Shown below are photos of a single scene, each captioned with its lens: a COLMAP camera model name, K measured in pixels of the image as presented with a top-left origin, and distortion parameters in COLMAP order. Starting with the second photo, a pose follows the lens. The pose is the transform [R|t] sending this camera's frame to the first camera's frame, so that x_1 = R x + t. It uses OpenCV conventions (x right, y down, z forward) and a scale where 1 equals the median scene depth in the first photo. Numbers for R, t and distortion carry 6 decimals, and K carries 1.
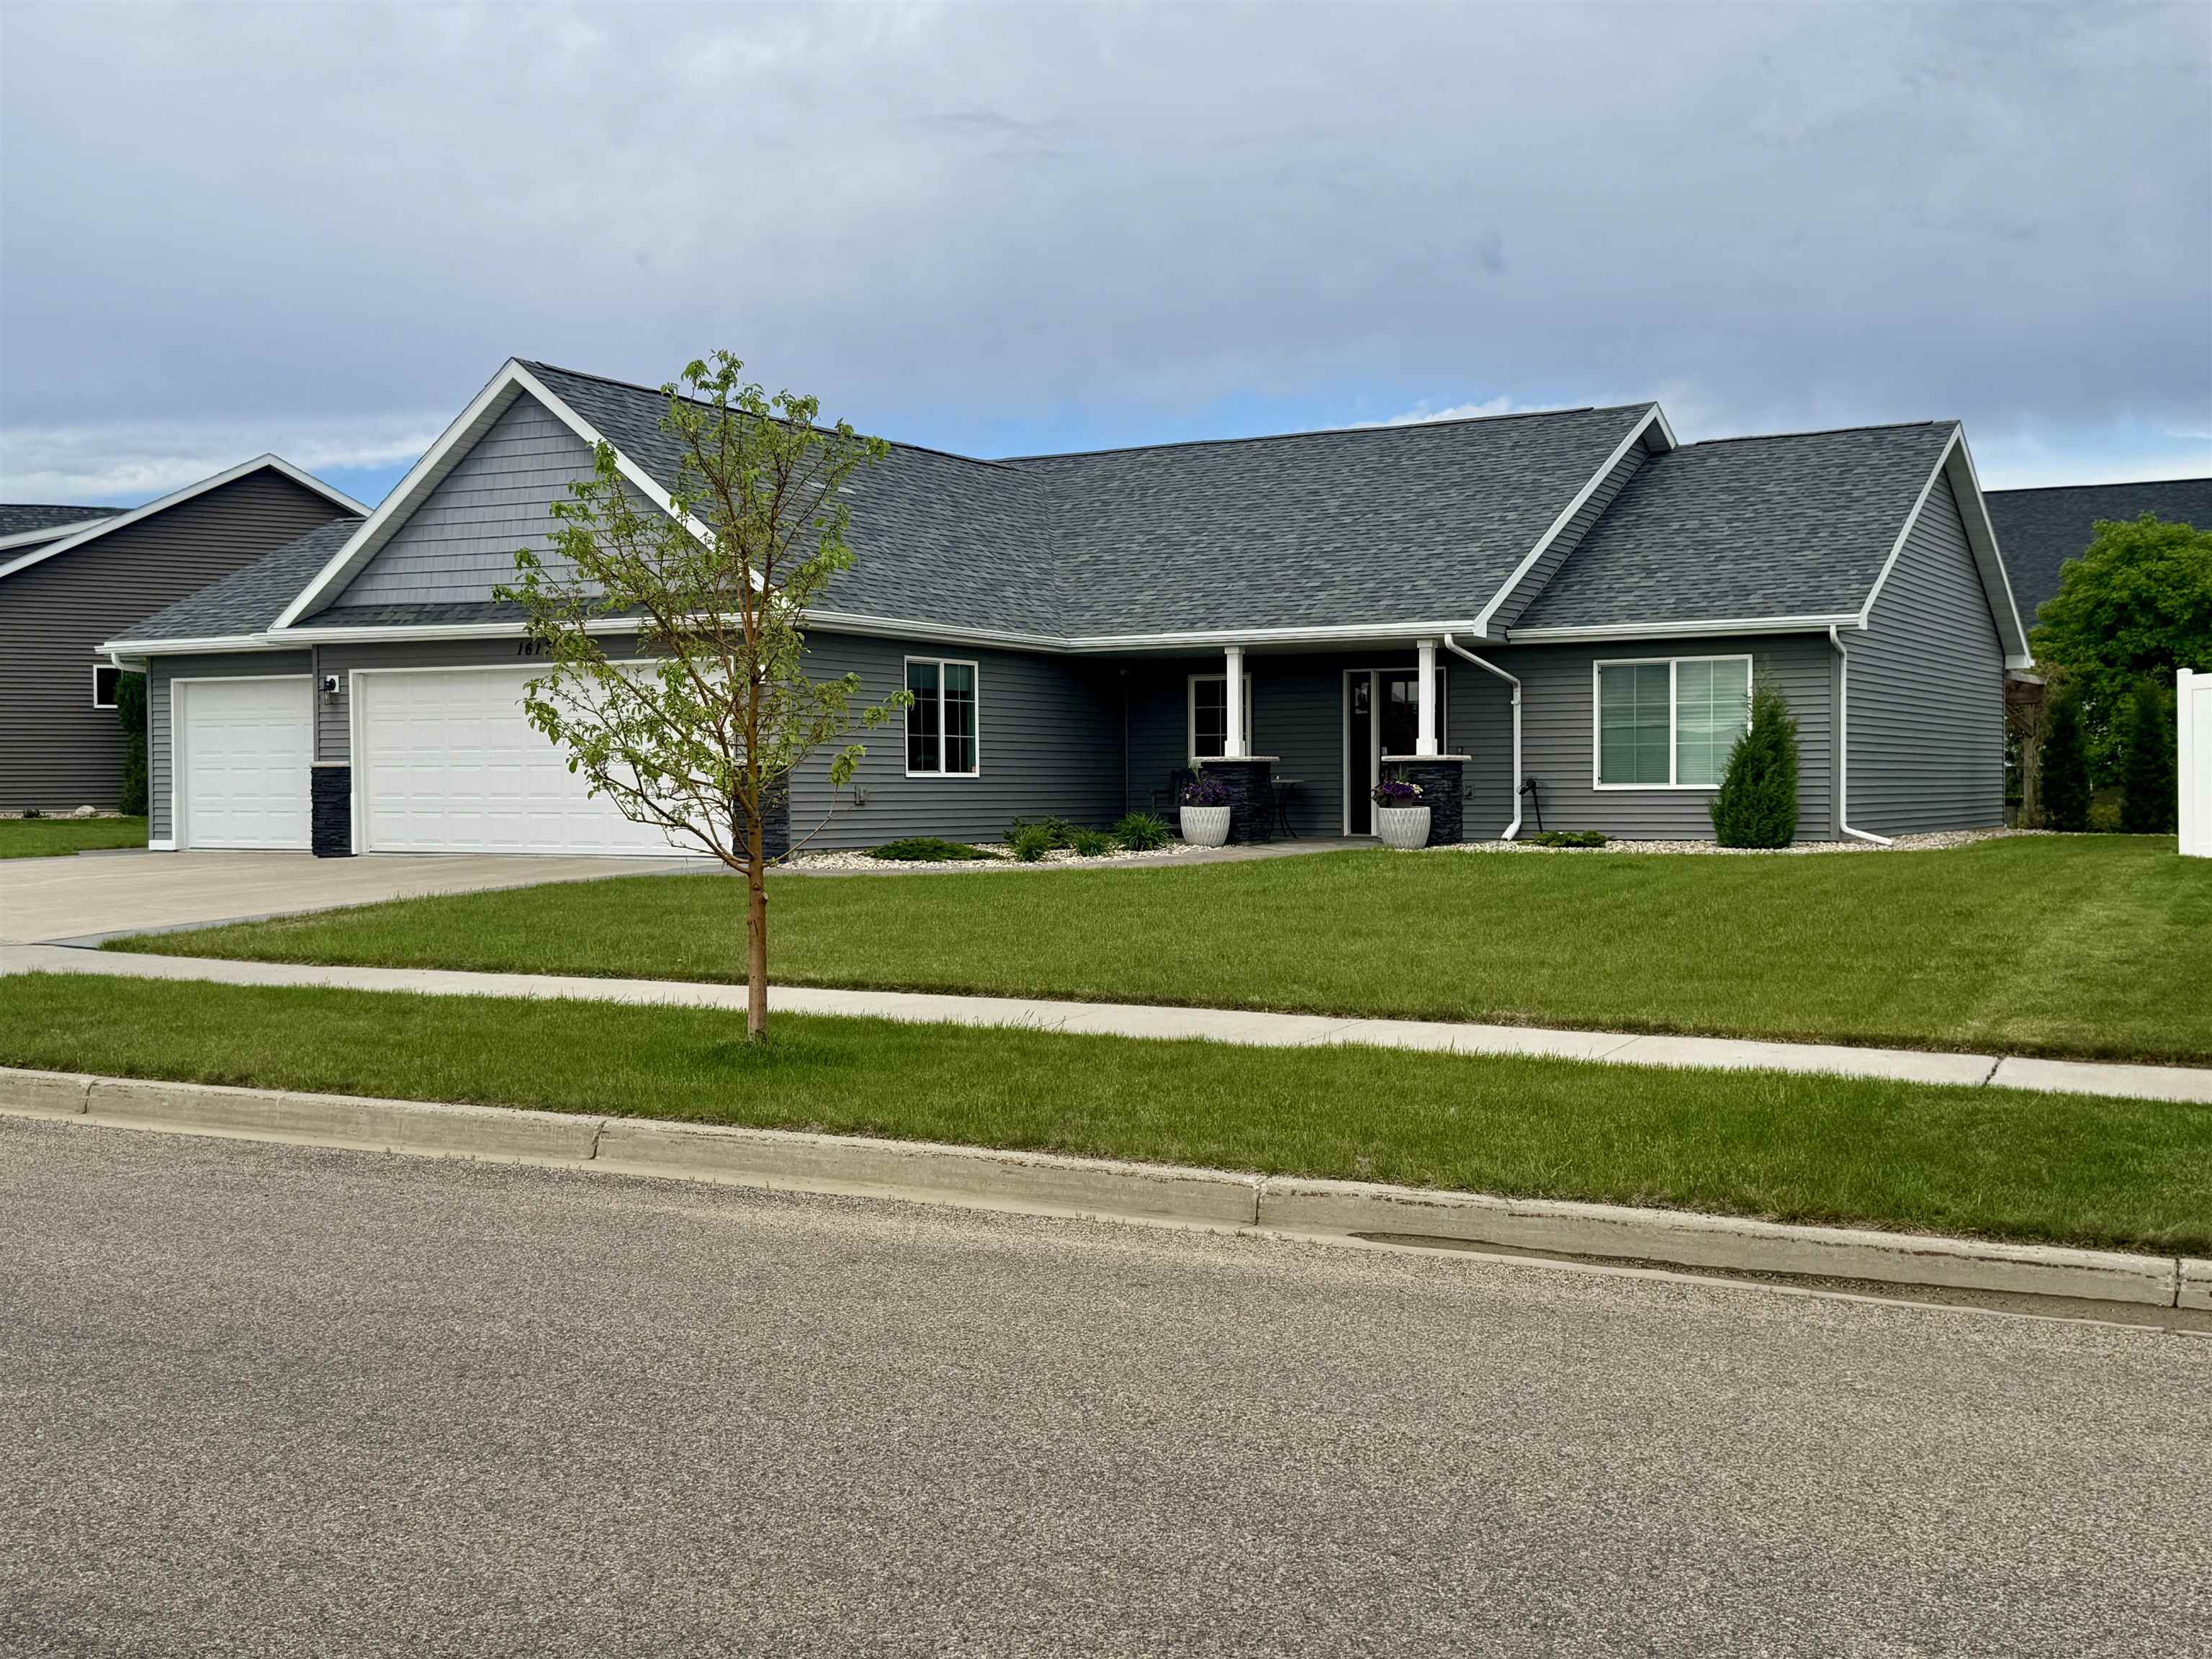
lens RADIAL K [[2406.3, 0, 1106.0], [0, 2406.3, 829.5], [0, 0, 1]] dist [-0.001903, -0.000901]
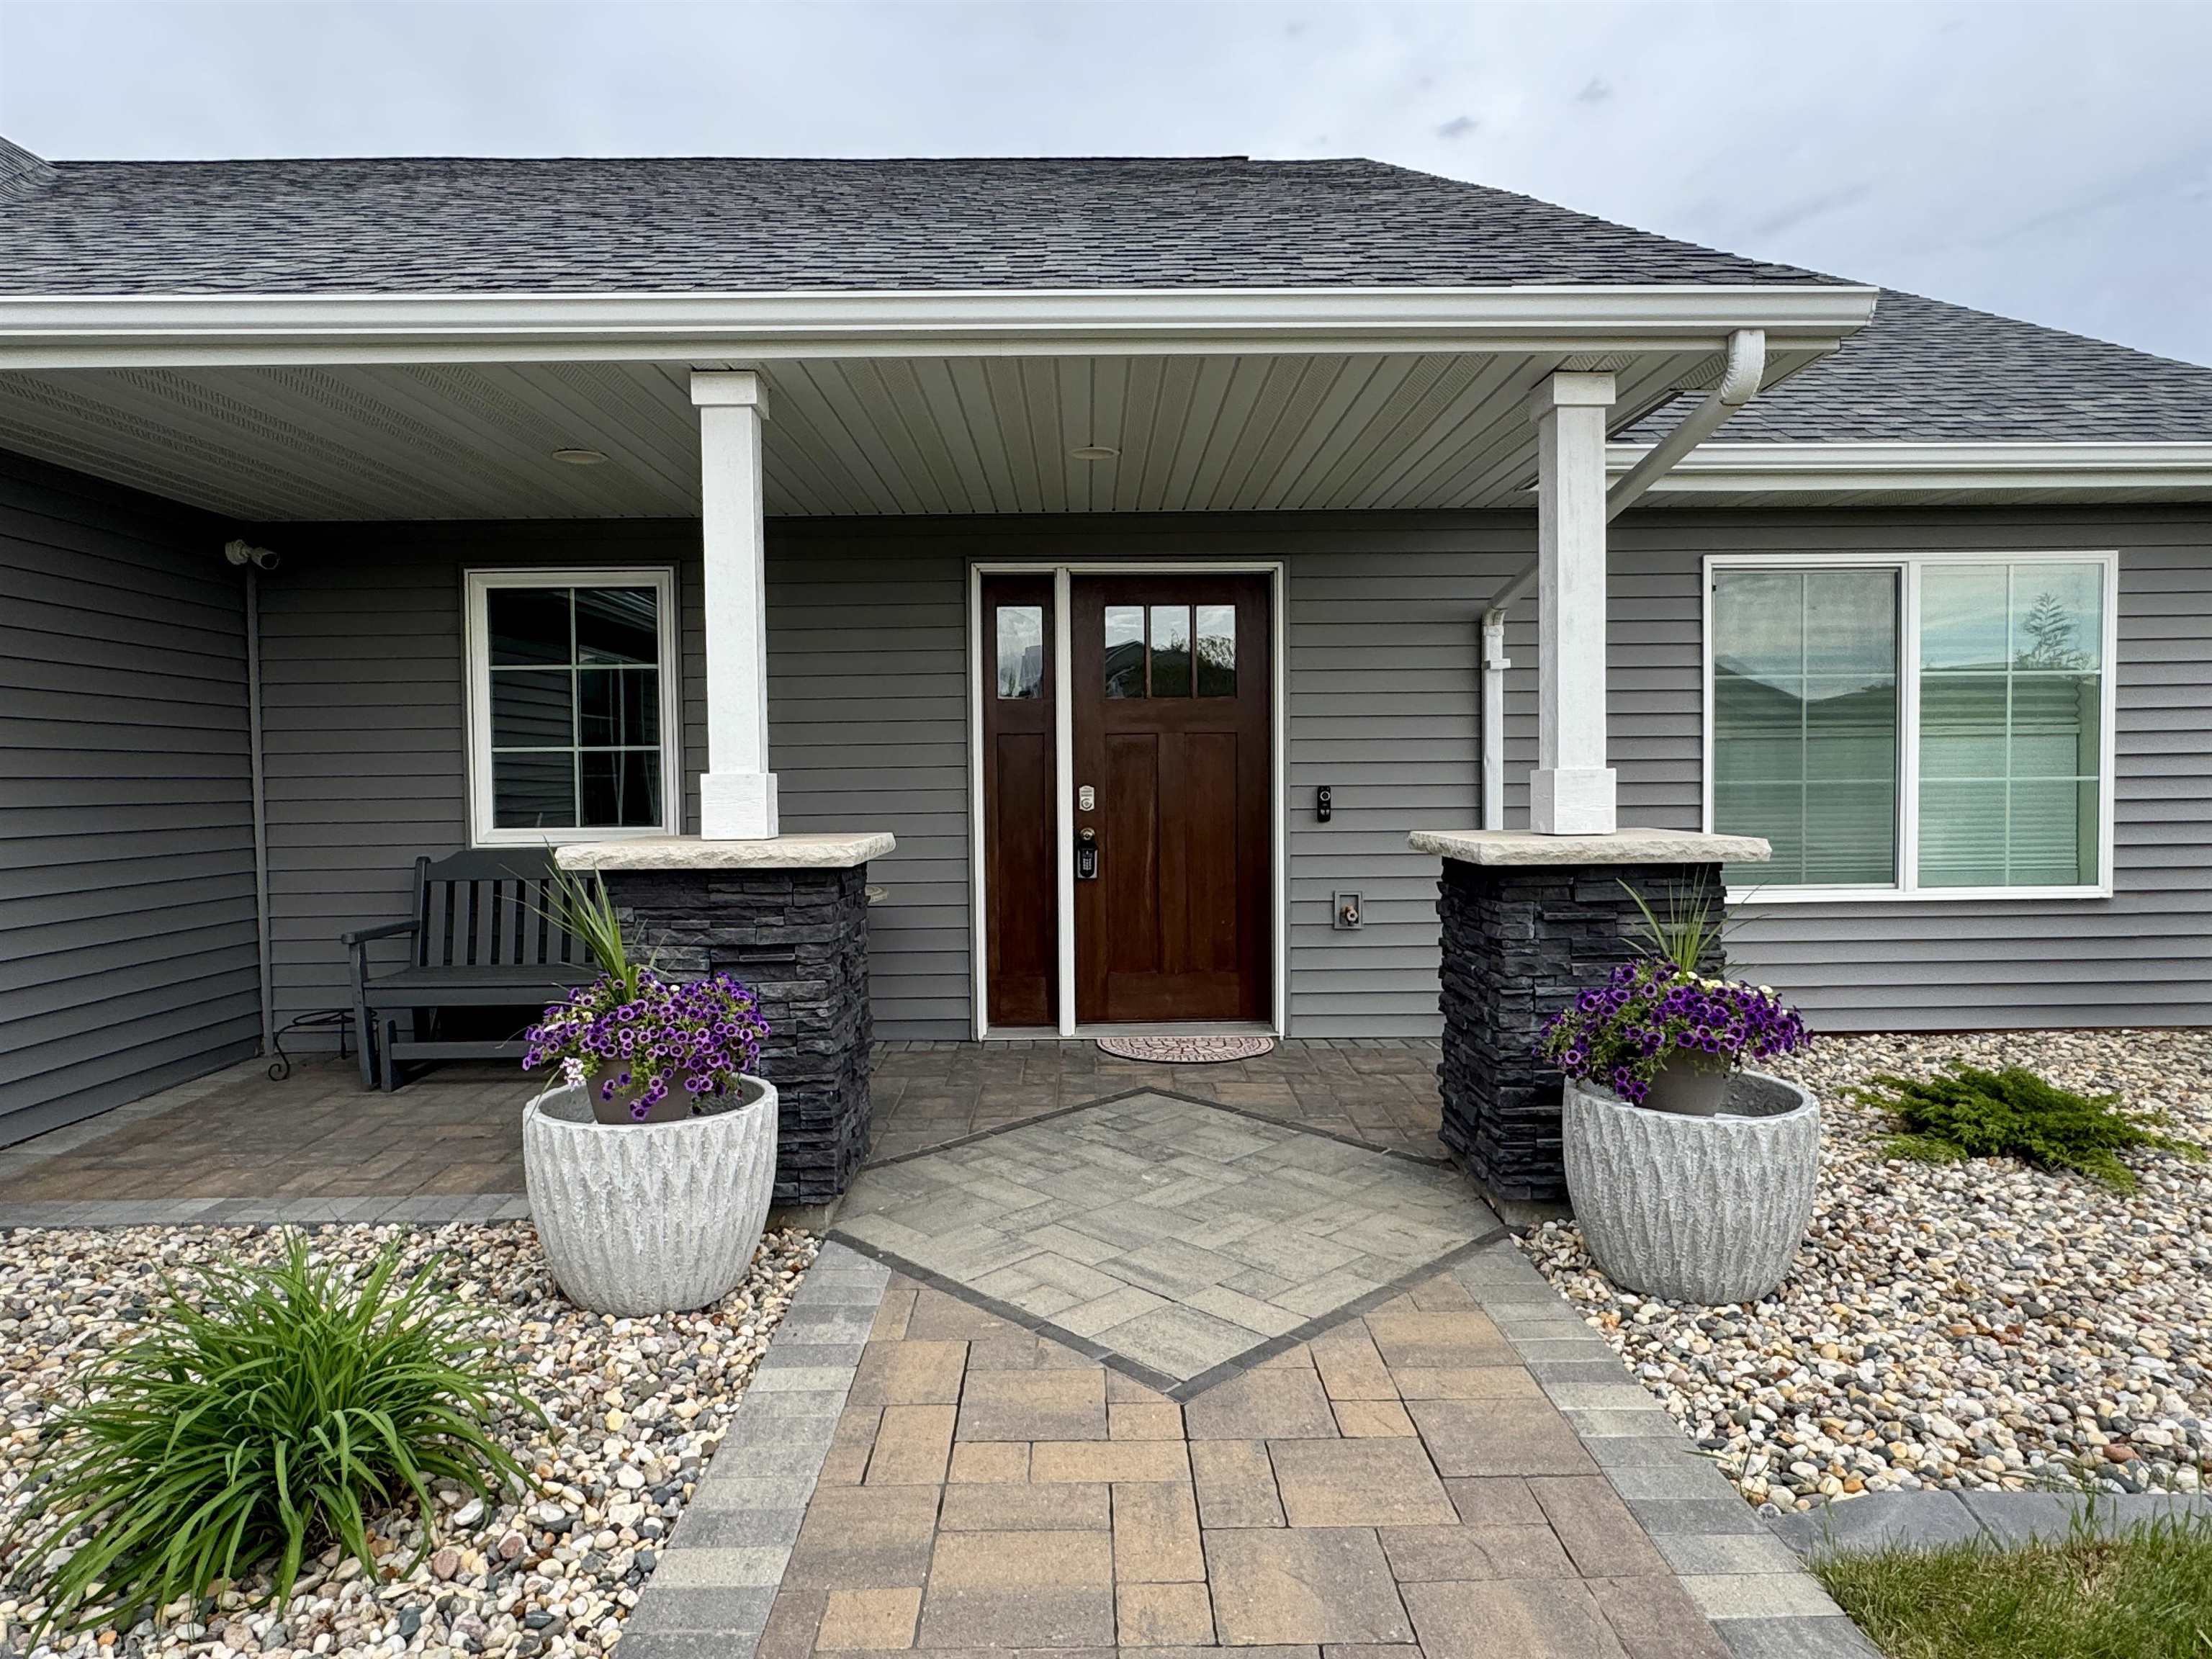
lens RADIAL K [[1306.5, 0, 1093.1], [0, 1306.5, 828.2], [0, 0, 1]] dist [-0.001206, -0.000653]
pose [[0.850346, -0.024335, 0.525661, 0.014502], [0.013510, 0.999610, 0.024422, -0.034494], [-0.526050, -0.013665, 0.850344, 0.880229]]
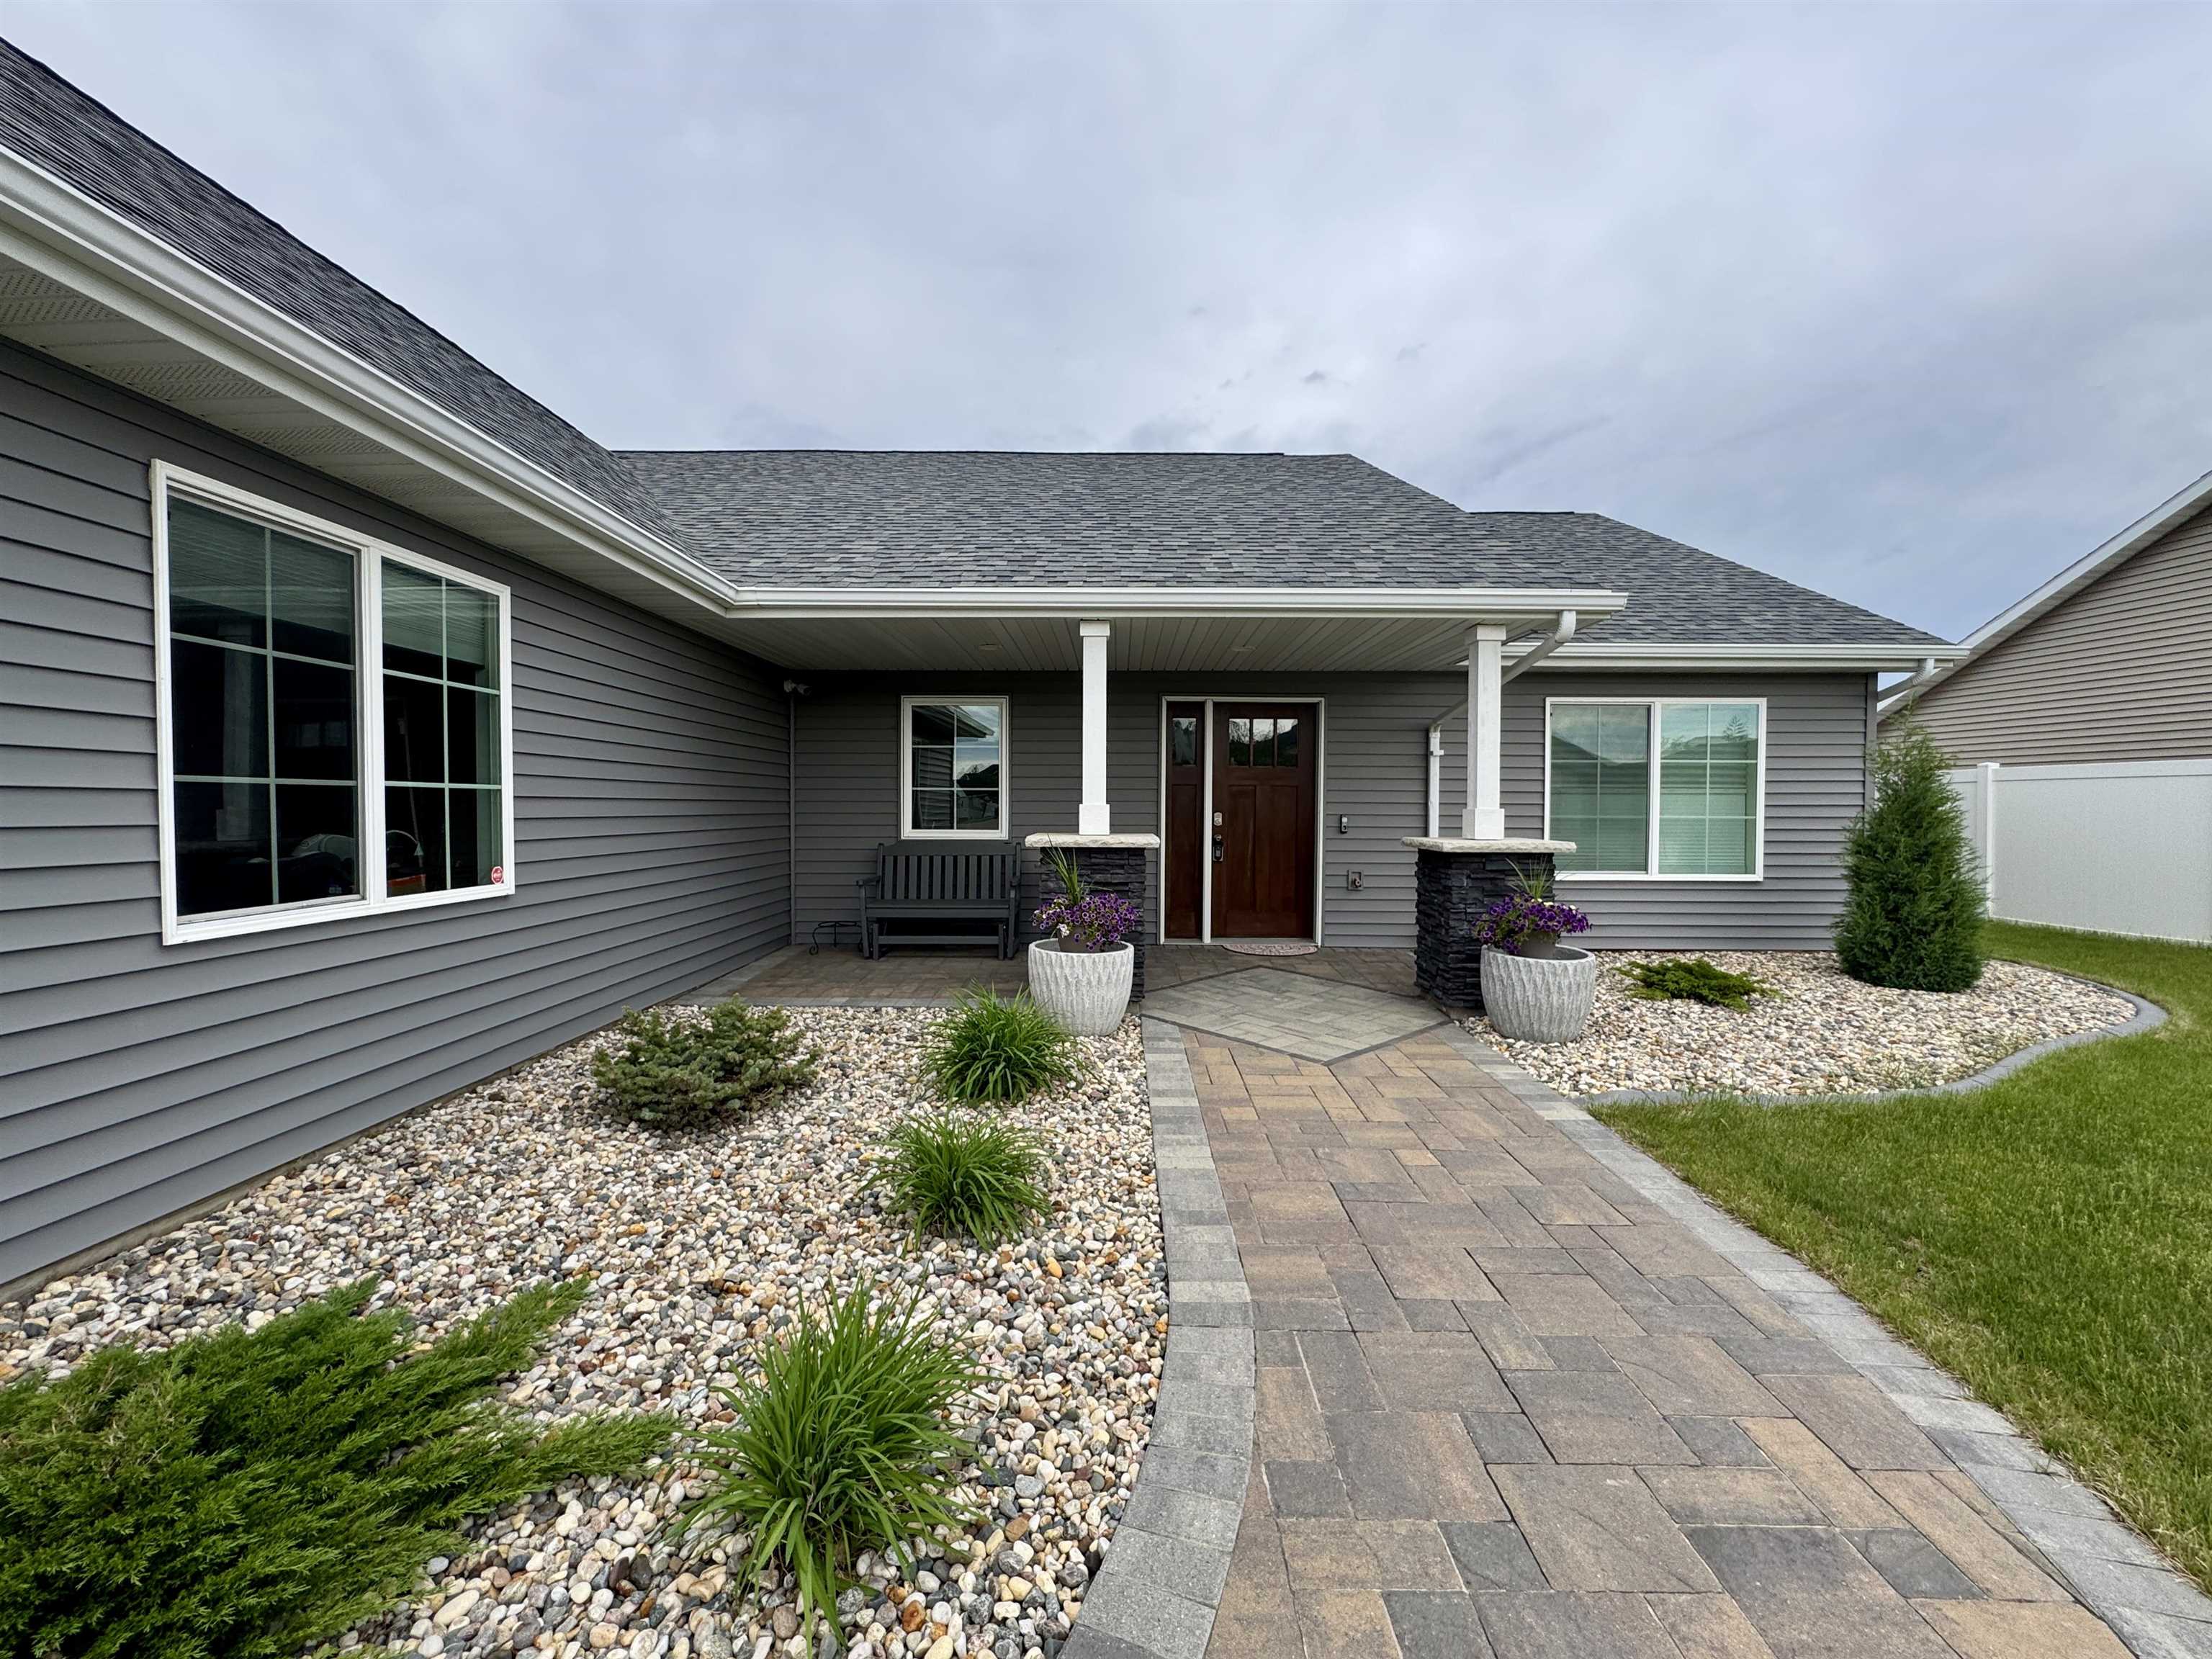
lens RADIAL K [[881.5, 0, 1106.7], [0, 881.5, 827.3], [0, 0, 1]] dist [-0.003433, 0.000593]
pose [[0.862076, -0.002079, 0.506775, -0.043127], [-0.003395, 0.999945, 0.009876, -0.034193], [-0.506768, -0.010235, 0.862022, 0.843144]]
